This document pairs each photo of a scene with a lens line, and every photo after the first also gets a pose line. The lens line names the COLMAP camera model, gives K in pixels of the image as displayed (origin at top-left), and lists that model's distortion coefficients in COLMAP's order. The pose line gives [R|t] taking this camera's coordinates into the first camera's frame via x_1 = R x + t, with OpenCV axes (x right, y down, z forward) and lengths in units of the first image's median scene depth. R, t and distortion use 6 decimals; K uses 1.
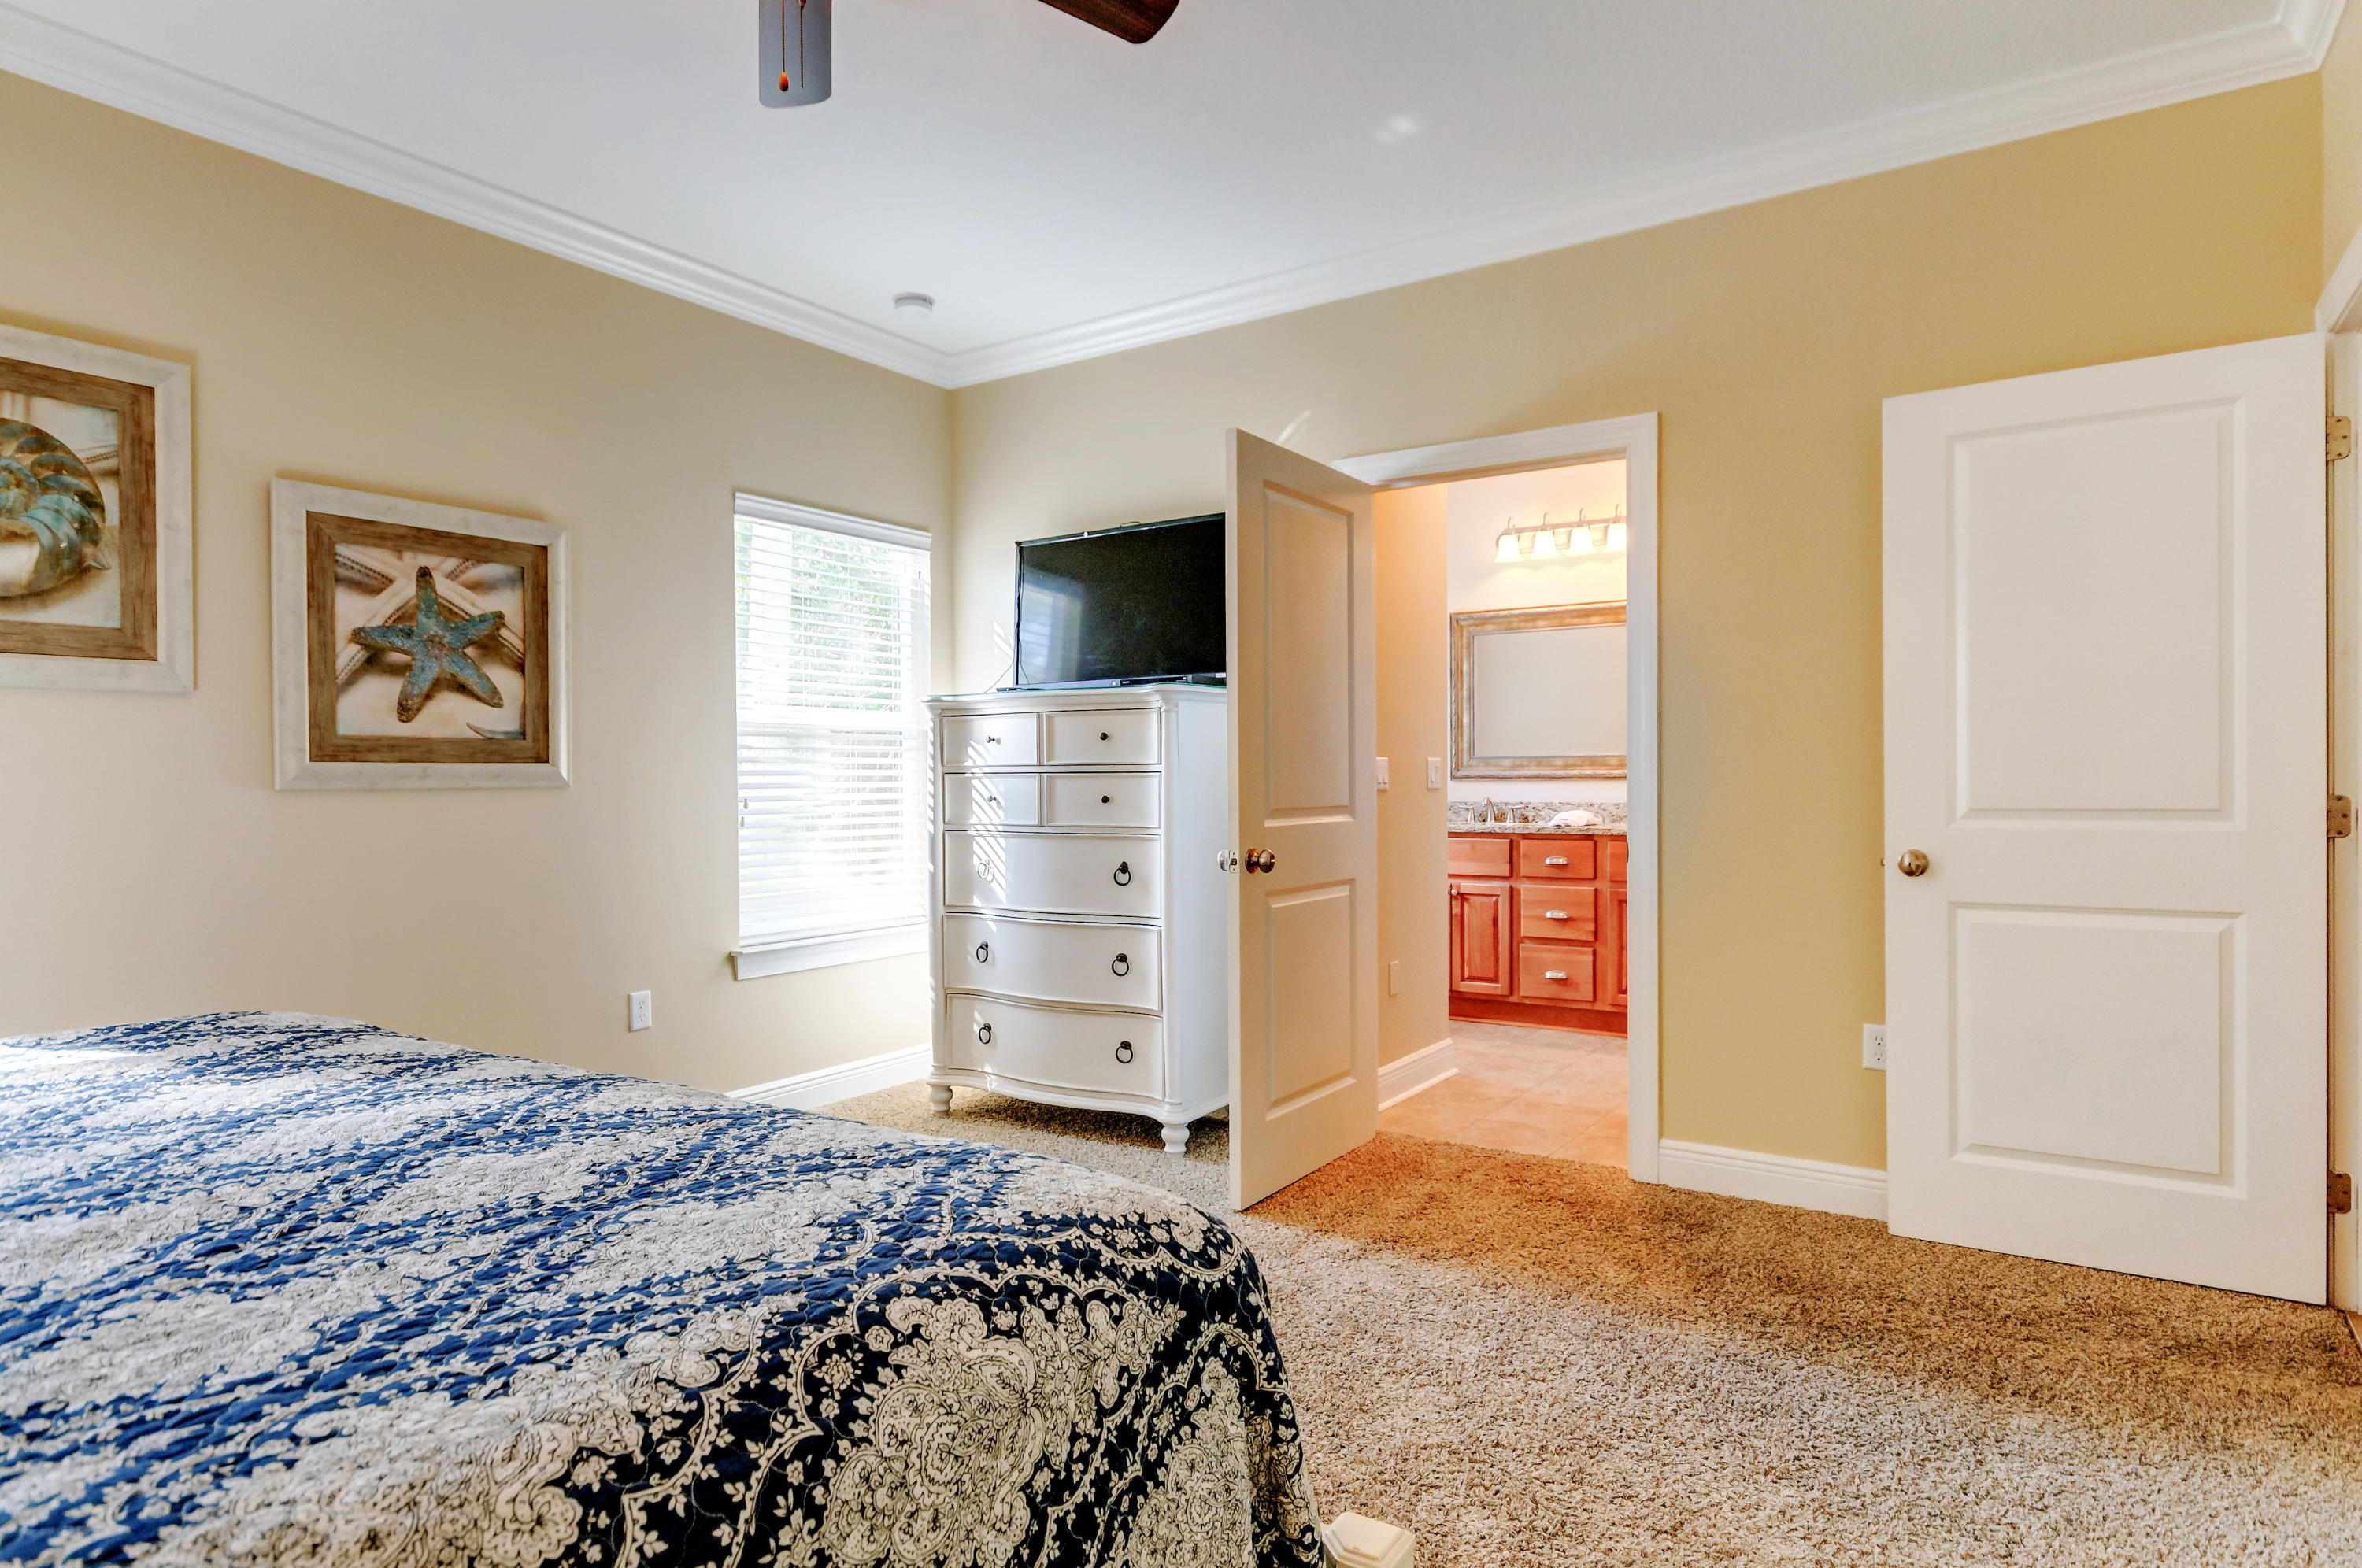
lens RADIAL K [[1303.1, 0, 1184.4], [0, 1303.1, 778.6], [0, 0, 1]] dist [0.001443, -0.001309]
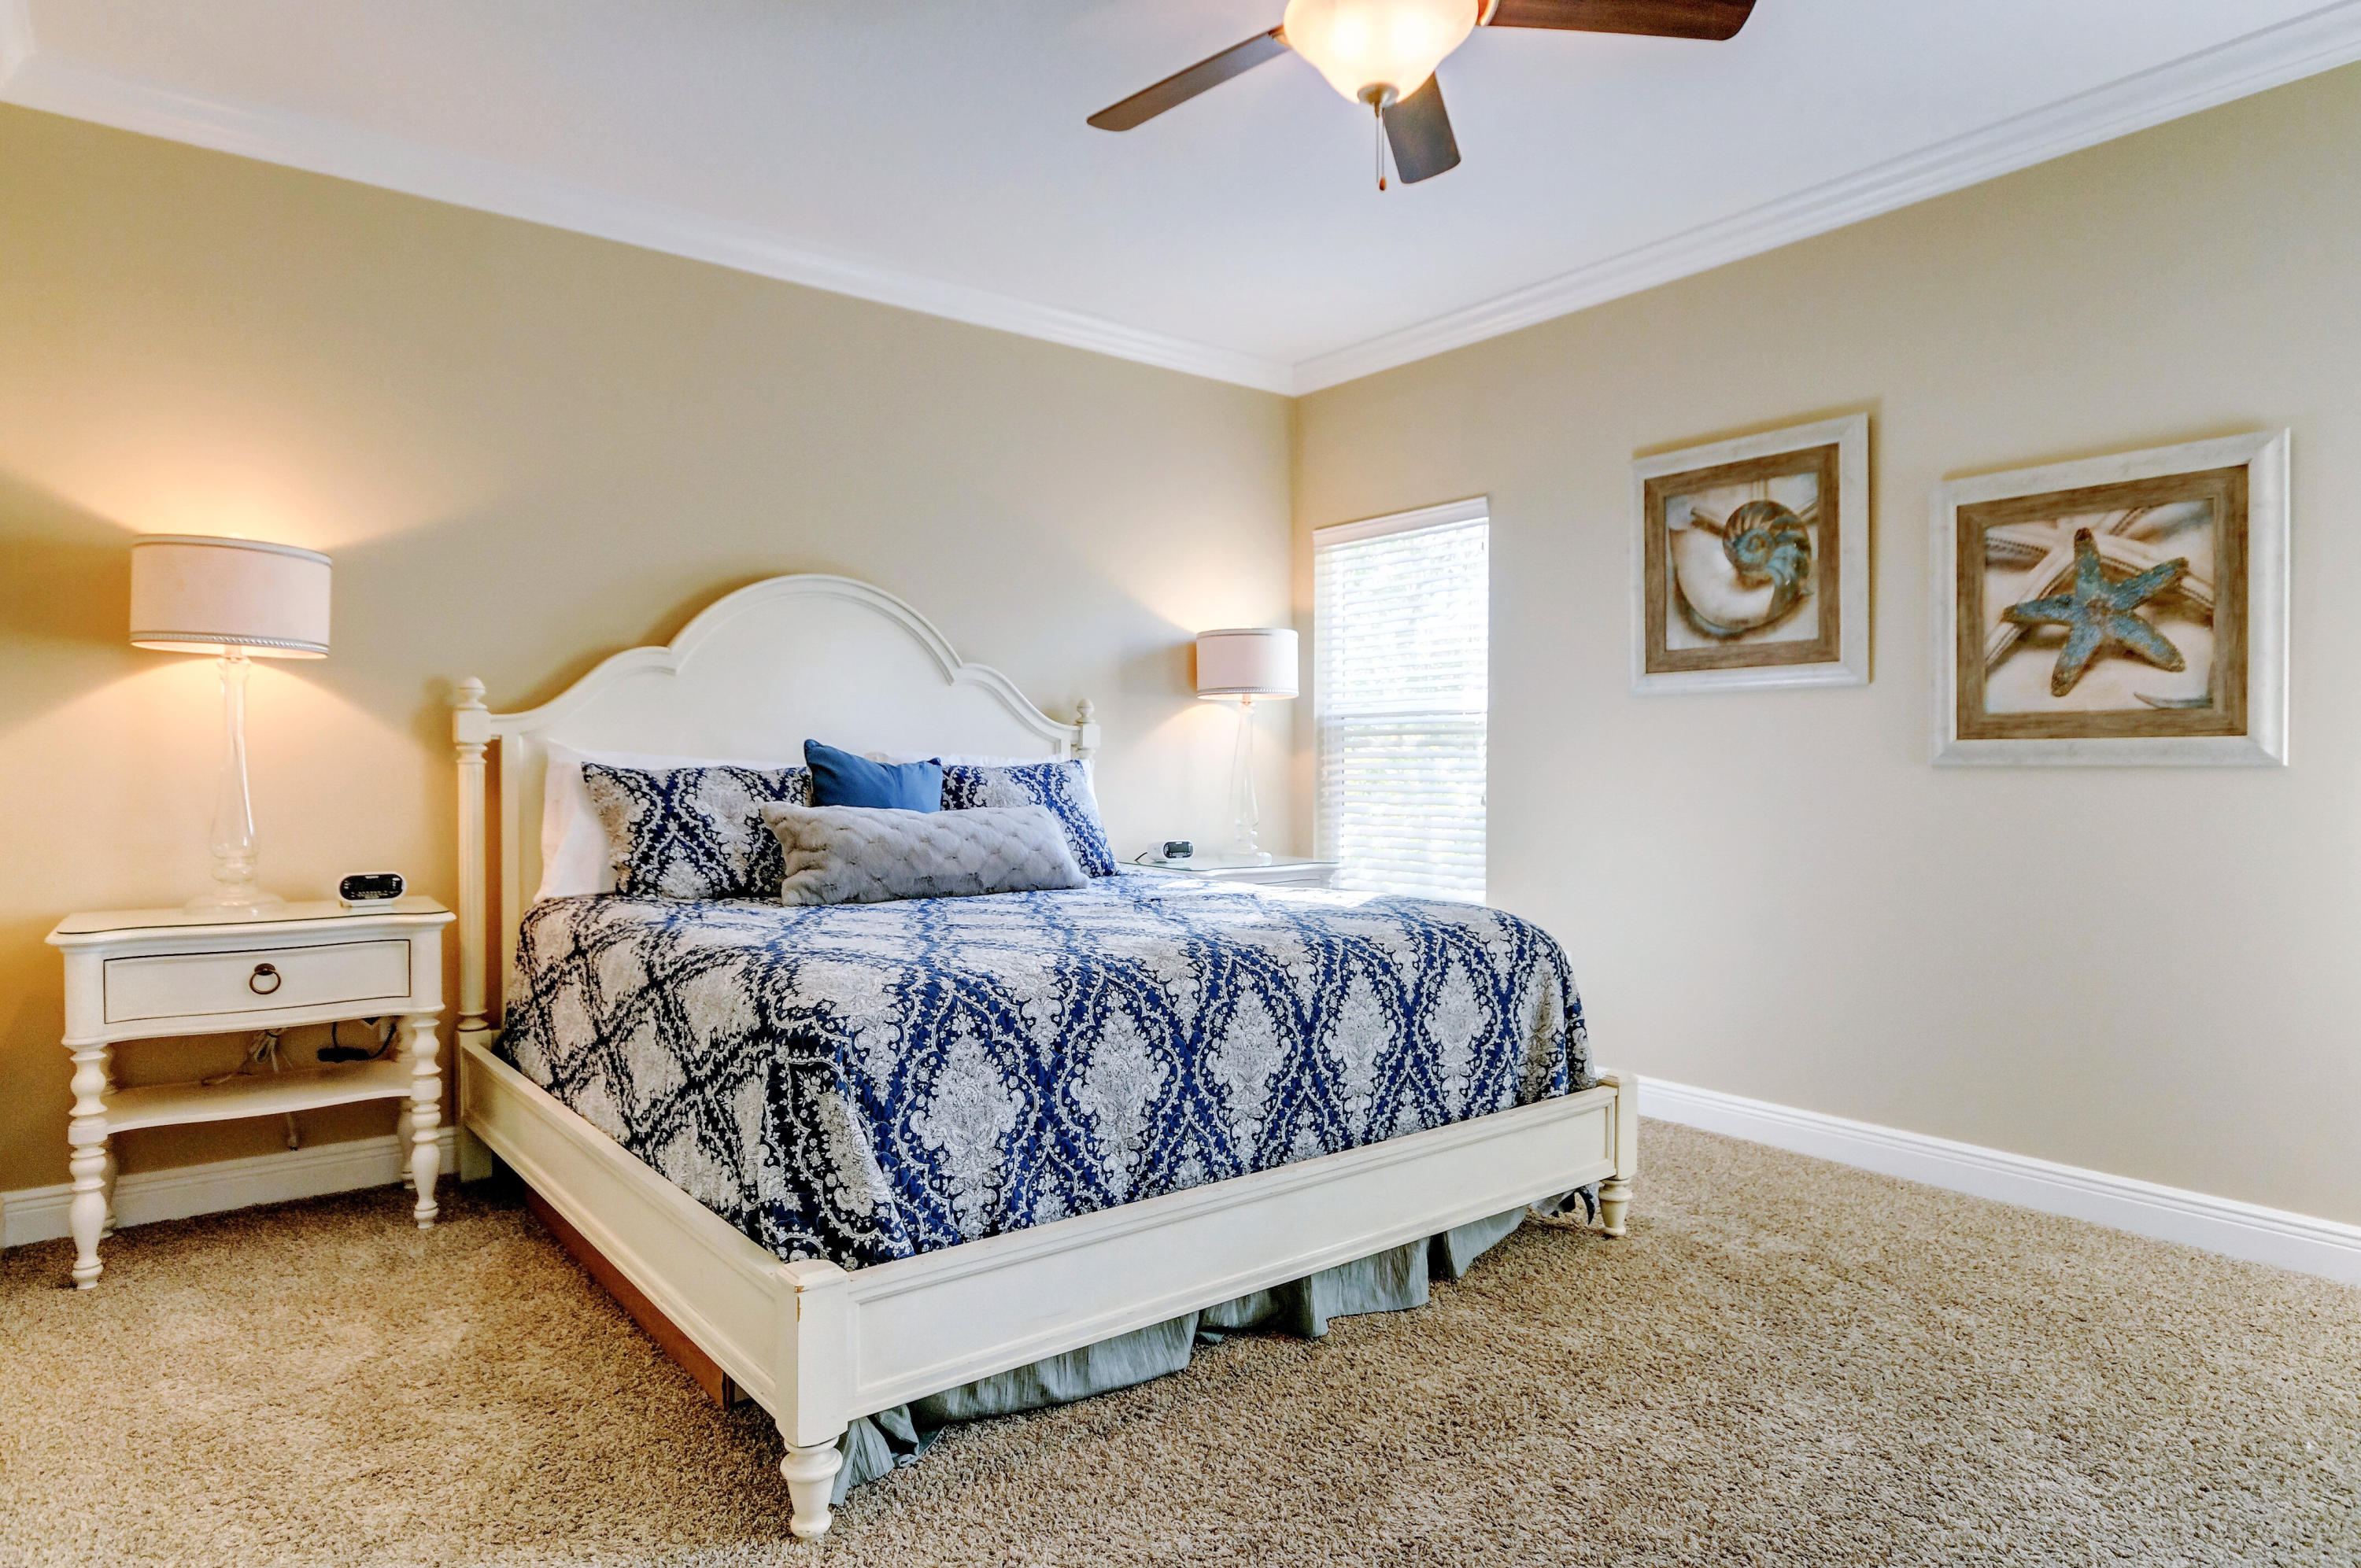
lens RADIAL K [[1302.5, 0, 1171.8], [0, 1302.5, 769.0], [0, 0, 1]] dist [0.001443, -0.001309]
pose [[-0.310948, 0.002505, -0.950424, 0.519002], [-0.005117, 0.999978, 0.004310, 0.009190], [0.950413, 0.006204, -0.310928, 0.685203]]
